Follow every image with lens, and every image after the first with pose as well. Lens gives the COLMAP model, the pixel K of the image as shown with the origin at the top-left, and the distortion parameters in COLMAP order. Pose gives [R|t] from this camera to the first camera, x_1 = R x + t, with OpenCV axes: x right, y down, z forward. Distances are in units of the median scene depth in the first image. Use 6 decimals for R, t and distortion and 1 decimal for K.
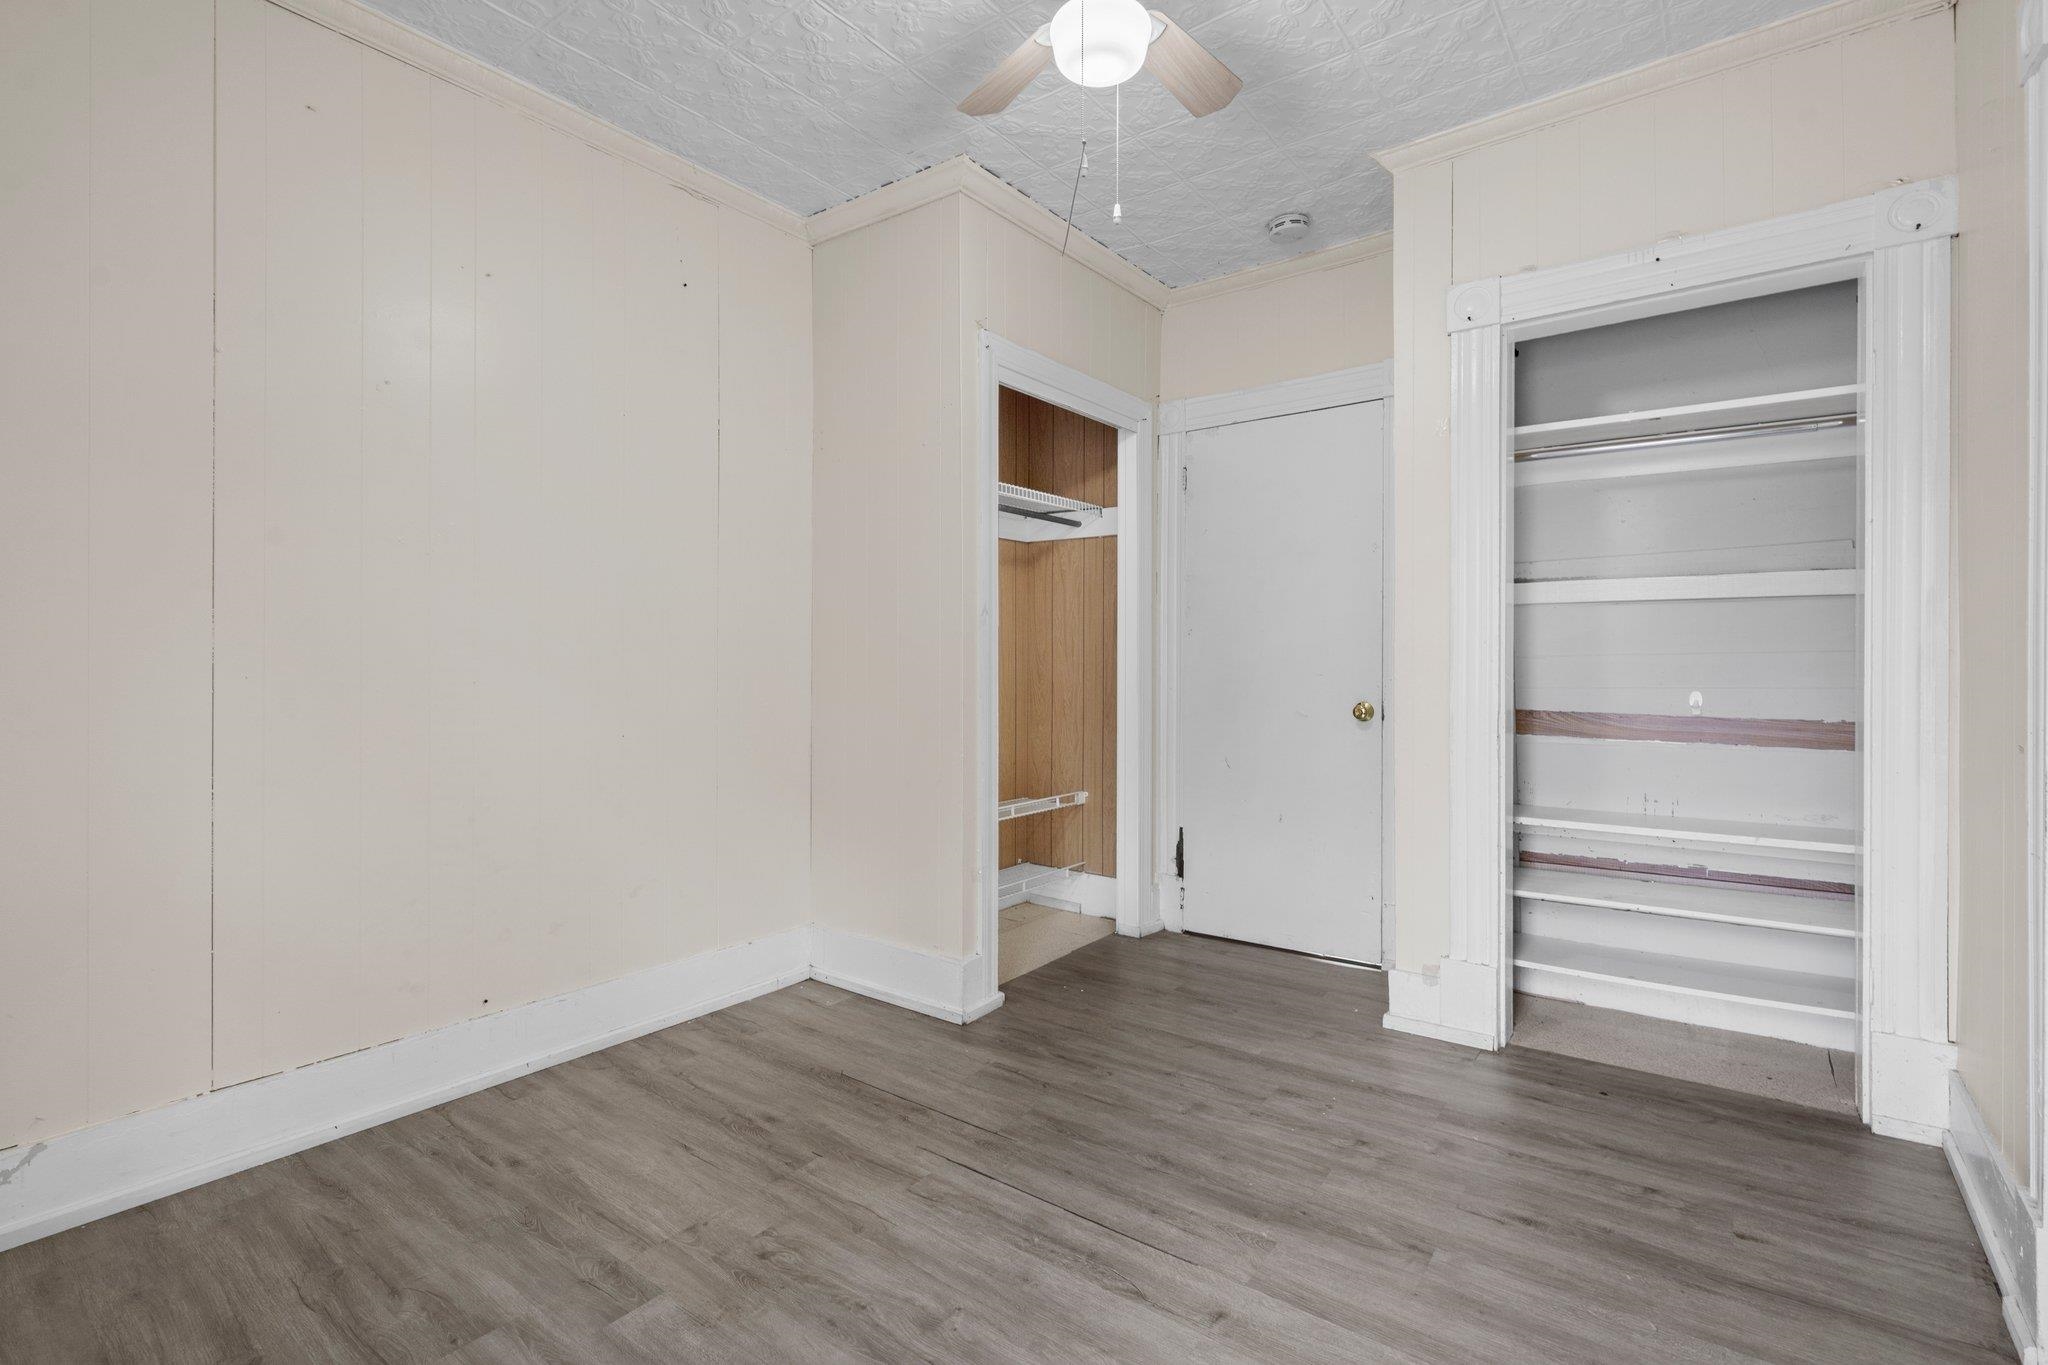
lens RADIAL K [[915.1, 0, 1029.8], [0, 915.1, 670.7], [0, 0, 1]] dist [-0.000881, -0.000999]
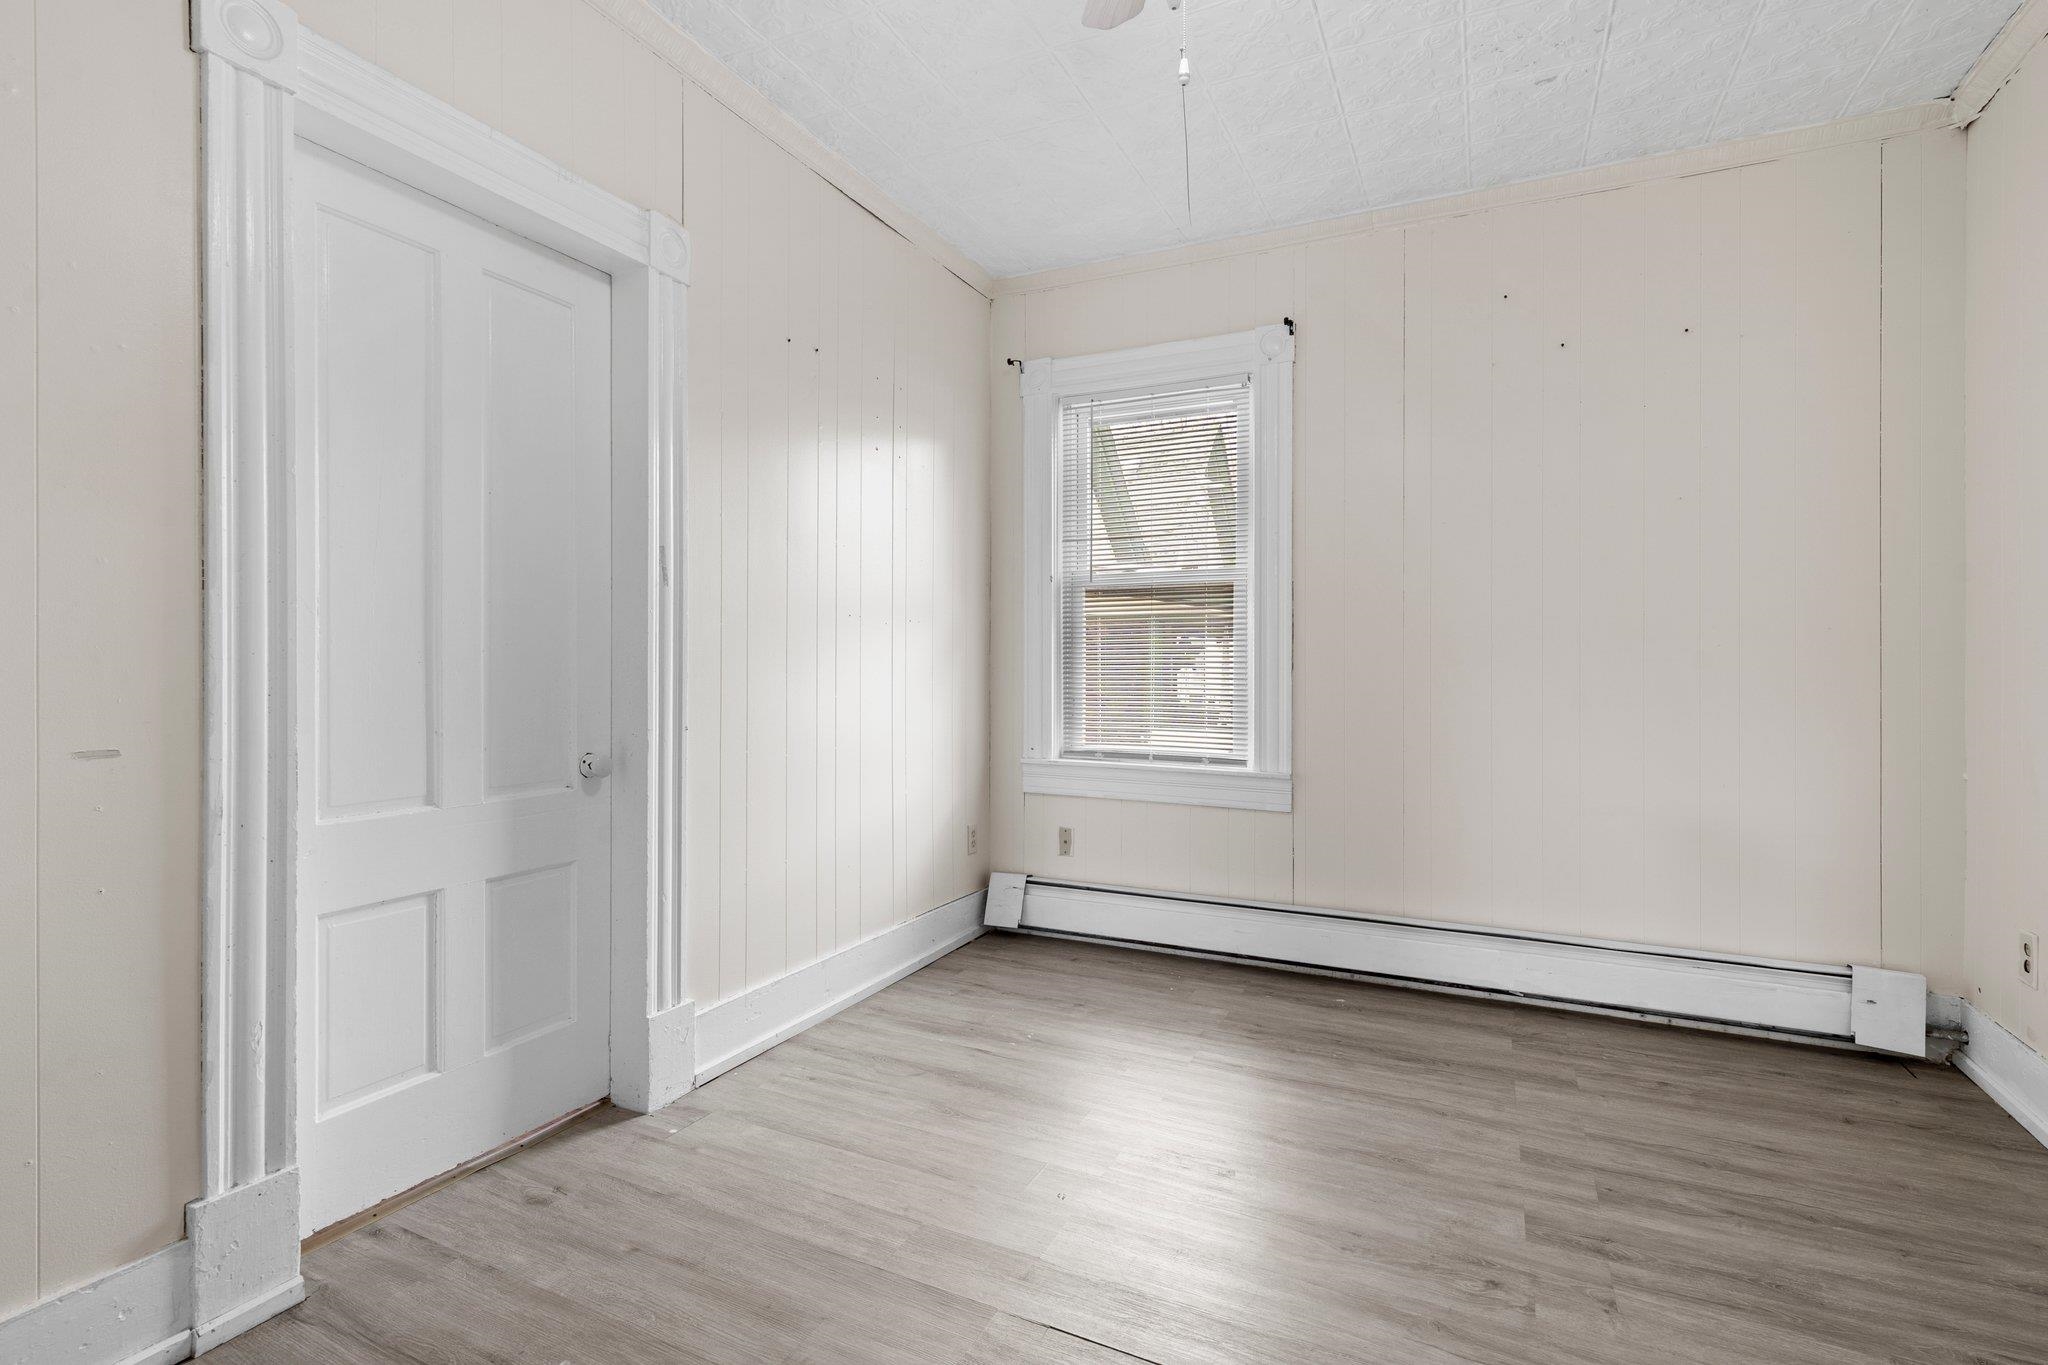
lens RADIAL K [[915.1, 0, 1029.8], [0, 915.1, 670.7], [0, 0, 1]] dist [-0.000881, -0.000999]
pose [[-0.983788, -0.004306, -0.179285, 0.368042], [-0.004739, 0.999987, 0.001985, -0.000514], [0.179274, 0.002802, -0.983795, 1.895705]]
